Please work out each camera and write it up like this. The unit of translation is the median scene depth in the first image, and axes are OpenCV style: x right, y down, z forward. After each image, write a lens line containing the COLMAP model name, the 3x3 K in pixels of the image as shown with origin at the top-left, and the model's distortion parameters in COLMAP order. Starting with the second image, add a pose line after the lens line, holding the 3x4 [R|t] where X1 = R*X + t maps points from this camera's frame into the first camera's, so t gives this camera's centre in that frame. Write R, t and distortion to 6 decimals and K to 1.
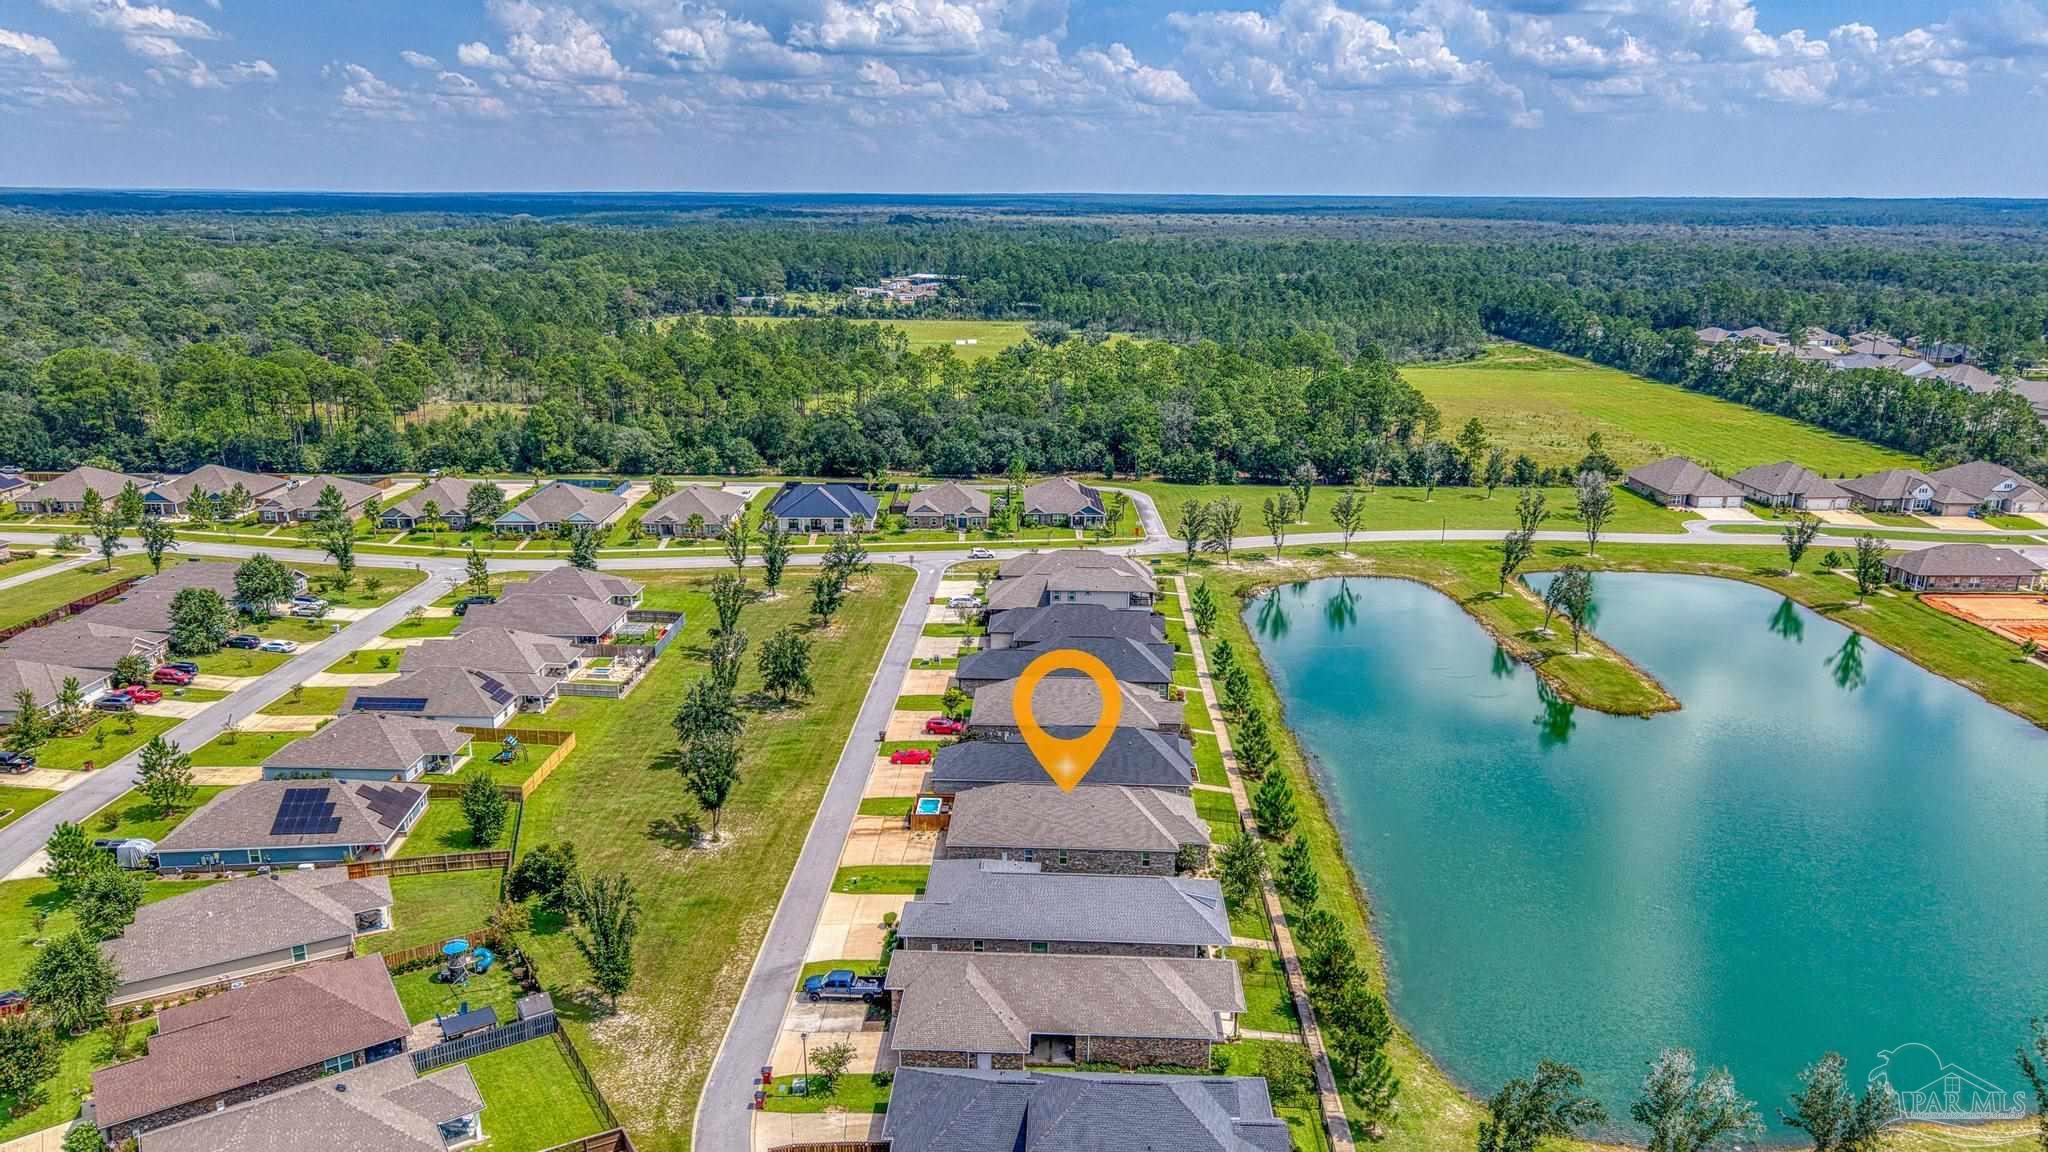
lens RADIAL K [[1347.1, 0, 1017.9], [0, 1347.1, 583.2], [0, 0, 1]] dist [0.042098, -0.045998]
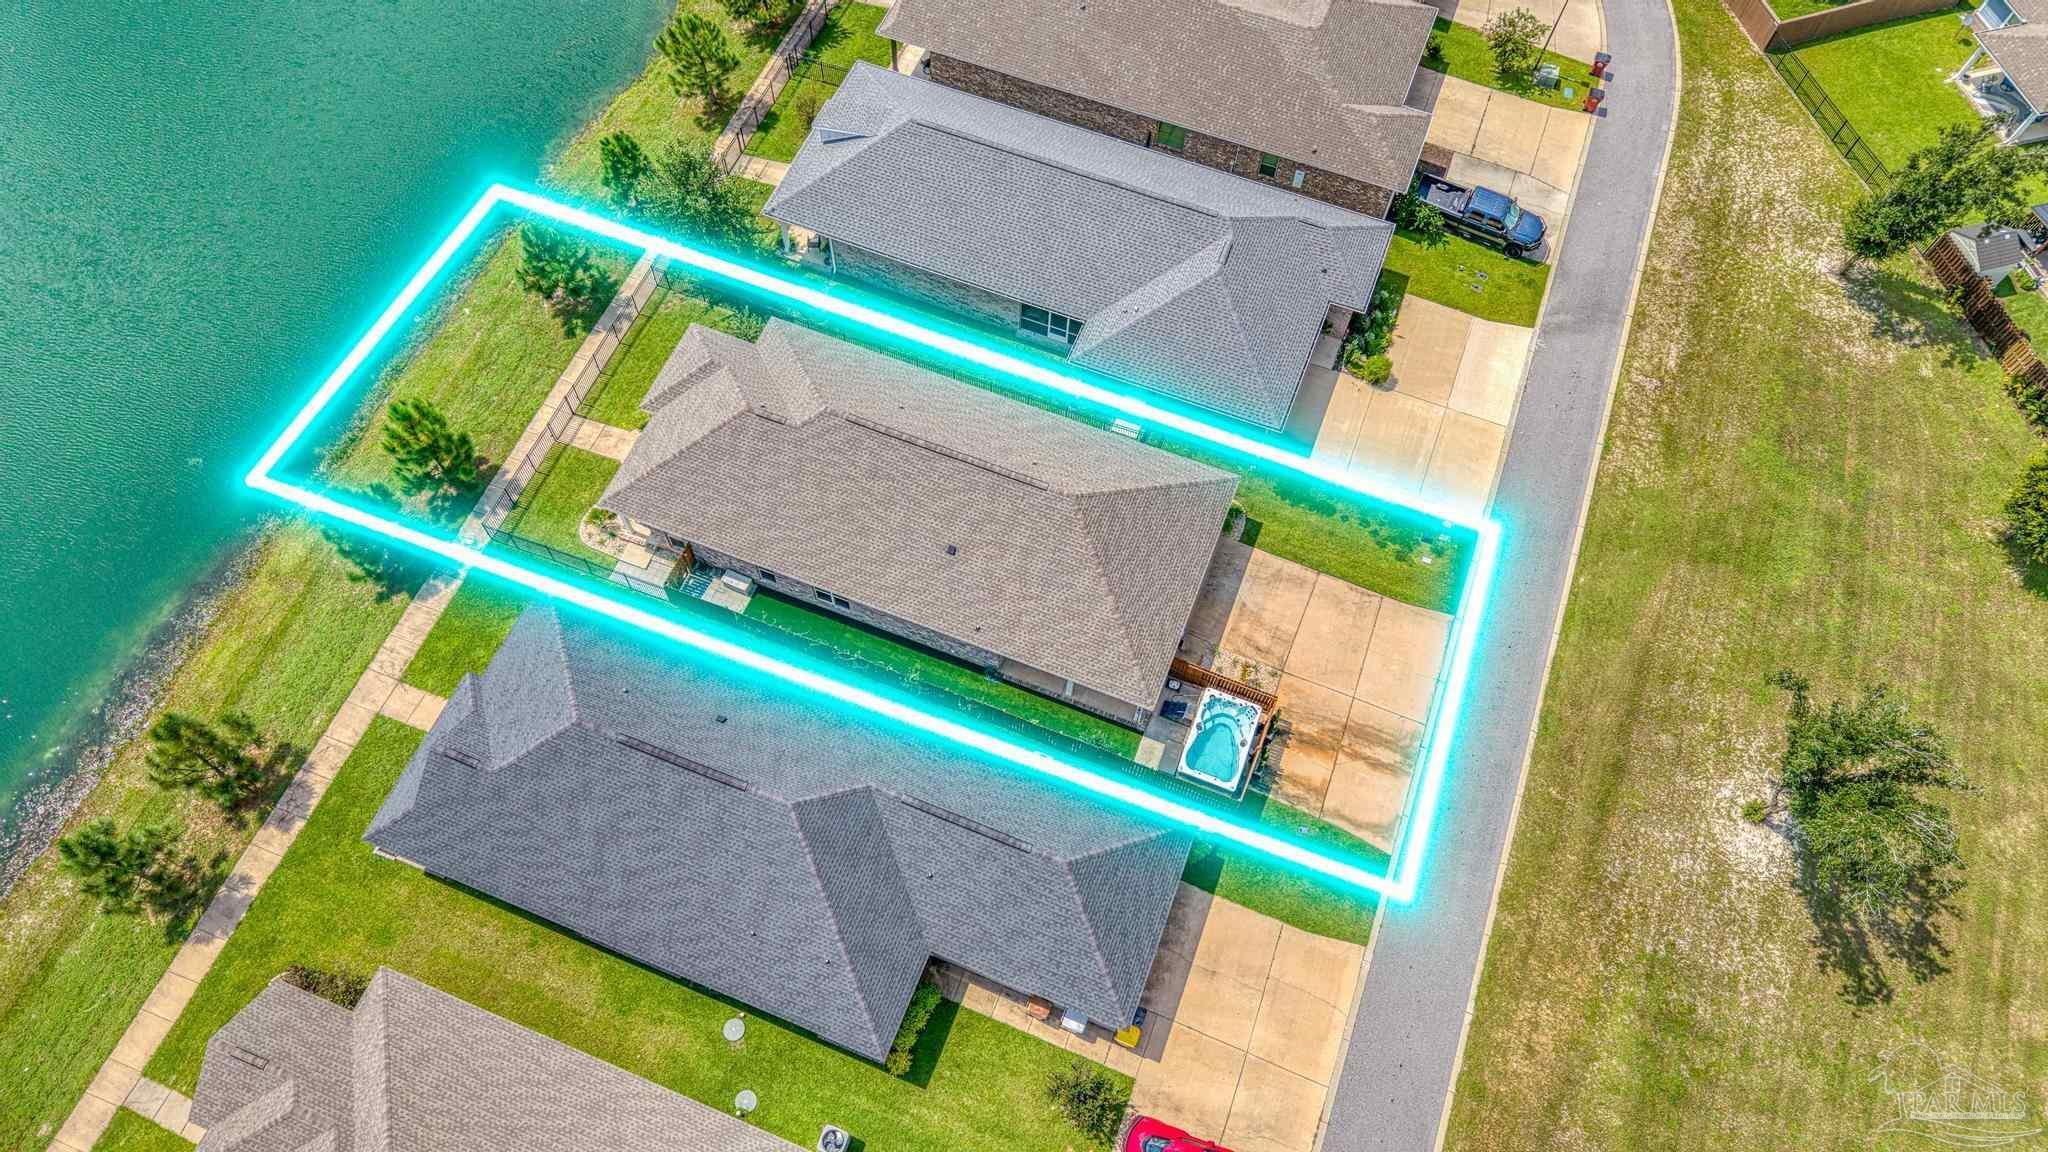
lens RADIAL K [[1347.1, 0, 1017.9], [0, 1347.1, 583.2], [0, 0, 1]] dist [0.042098, -0.045998]
pose [[-0.943540, -0.305131, 0.128942, -0.036743], [0.066261, 0.207536, 0.975981, -0.172505], [-0.324563, 0.929421, -0.175600, 0.807945]]
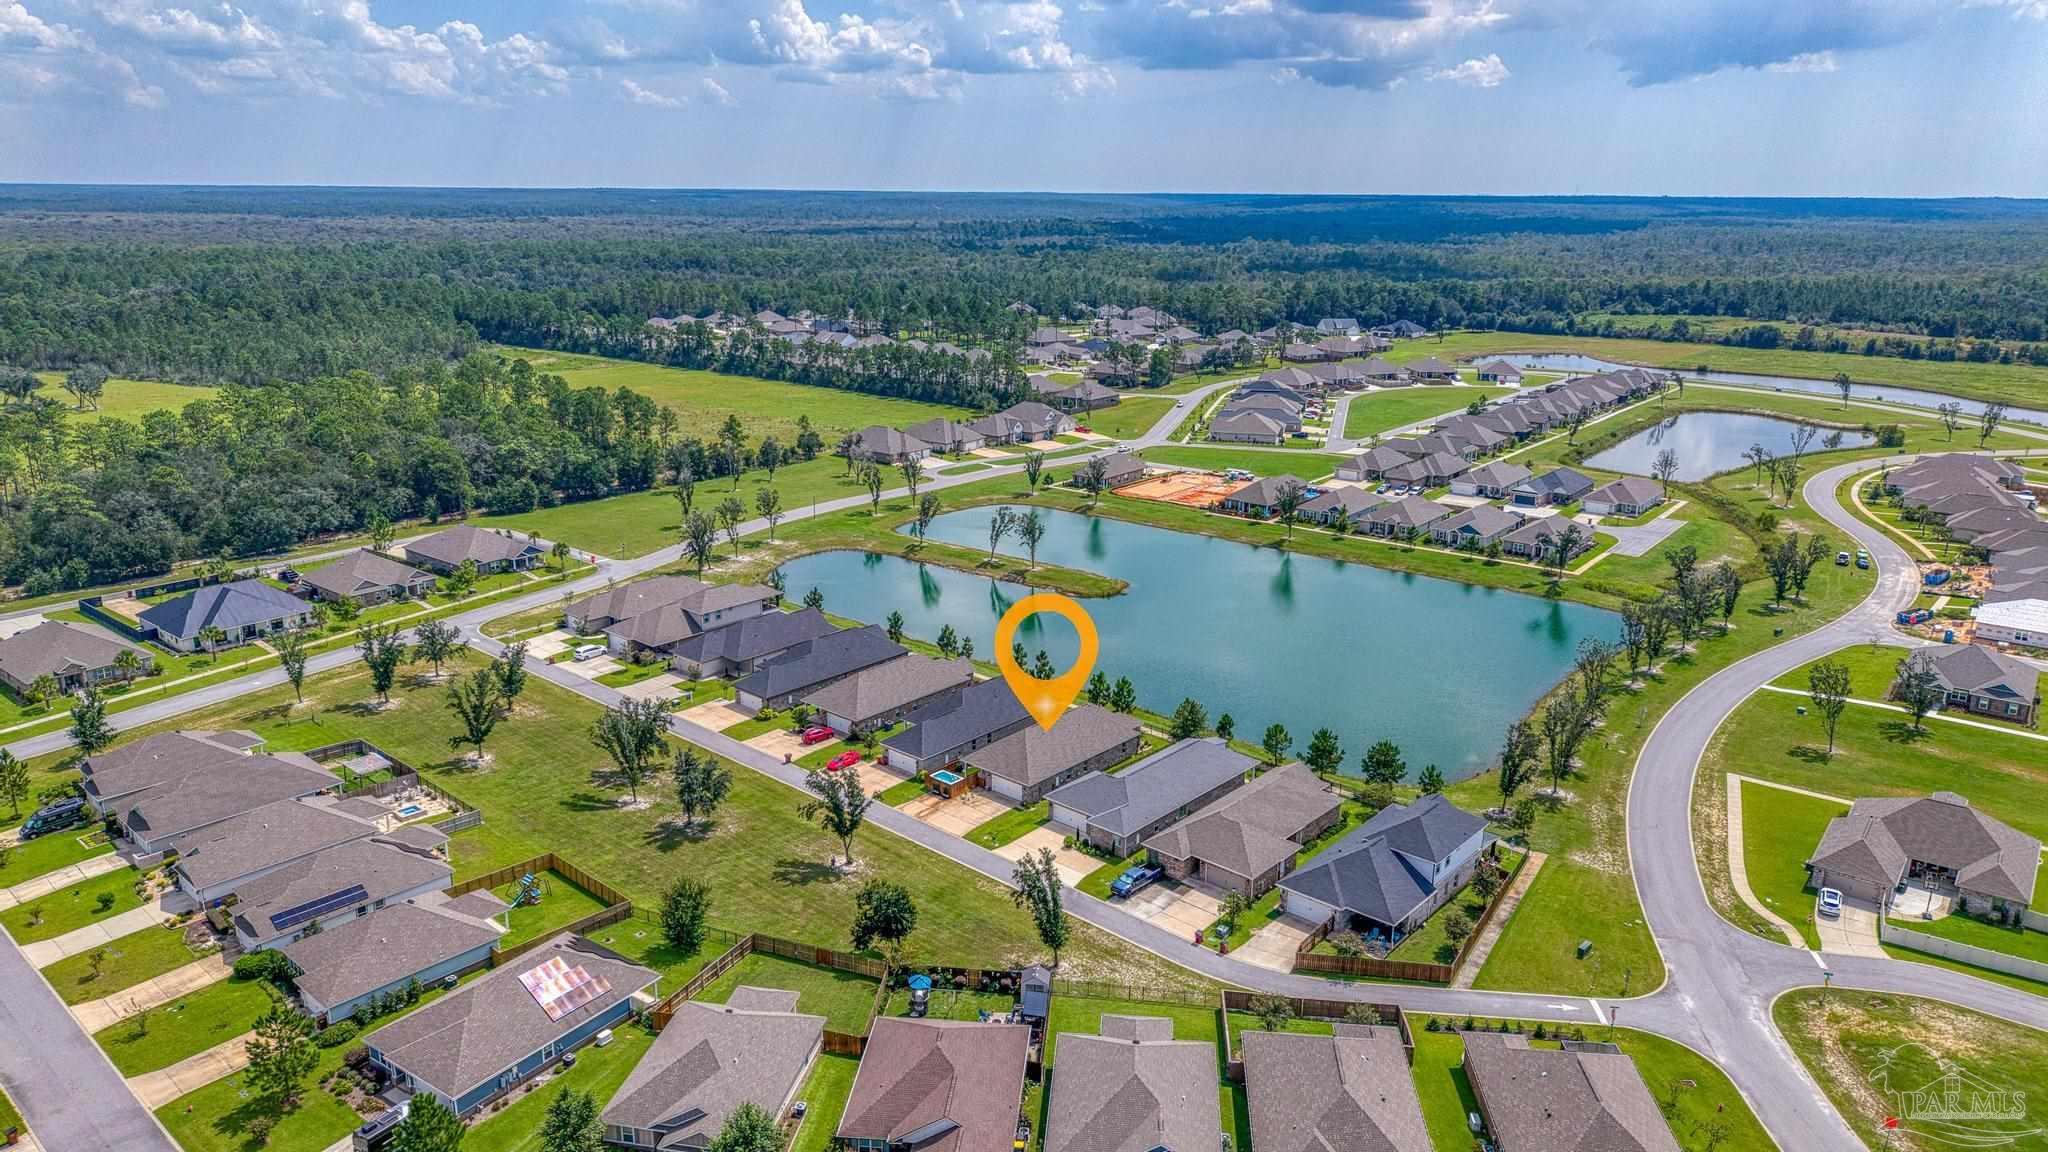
lens RADIAL K [[1347.1, 0, 1017.9], [0, 1347.1, 583.2], [0, 0, 1]] dist [0.042098, -0.045998]
pose [[0.632349, -0.214542, 0.744384, -0.674445], [0.208141, 0.972607, 0.103505, -0.085387], [-0.746199, 0.089486, 0.659681, 0.119876]]
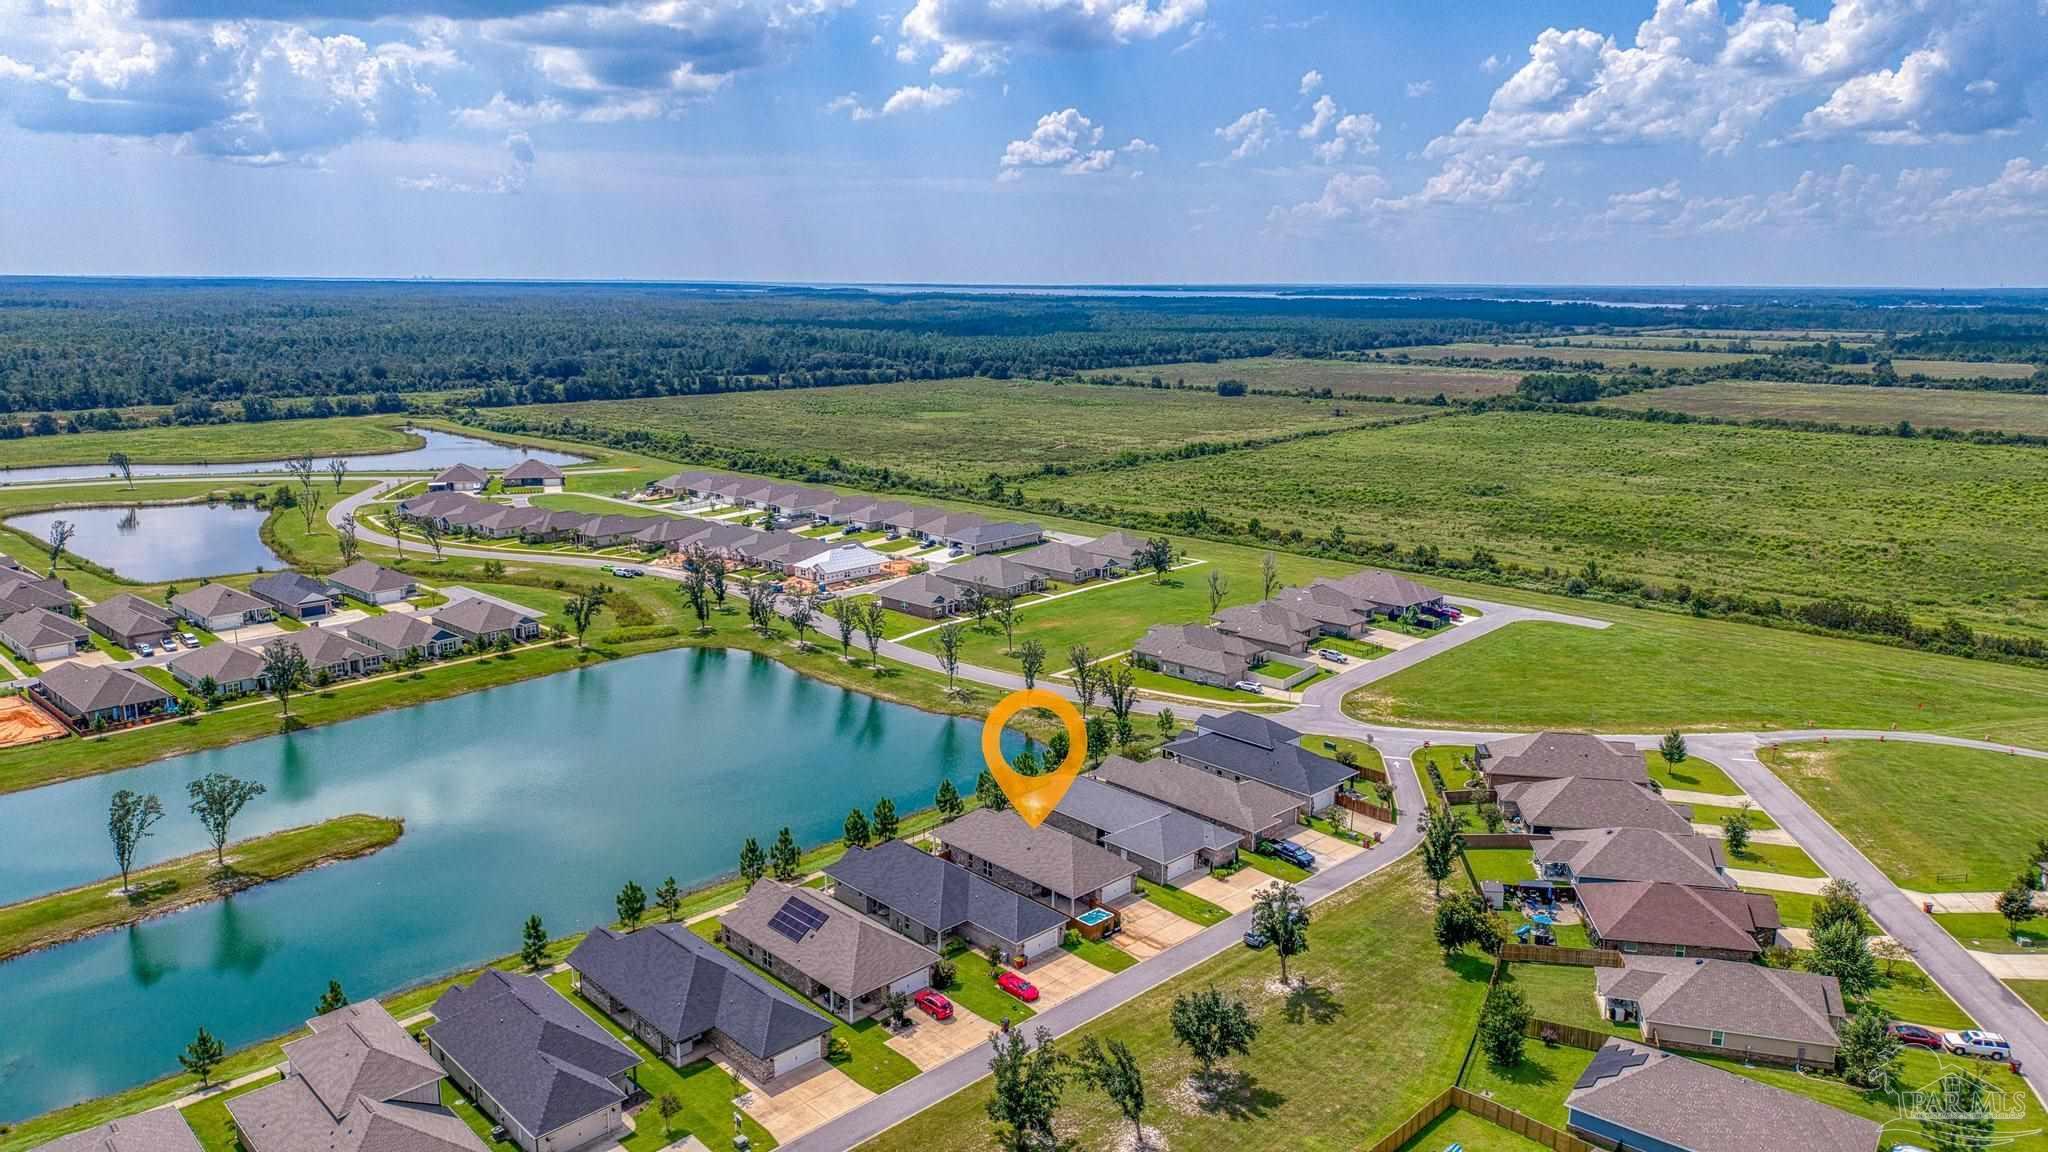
lens RADIAL K [[1347.1, 0, 1017.9], [0, 1347.1, 583.2], [0, 0, 1]] dist [0.042098, -0.045998]
pose [[-0.726446, -0.158494, 0.668698, -0.531104], [0.178550, 0.896097, 0.406361, -0.392808], [-0.663624, 0.414595, -0.622667, 1.228612]]
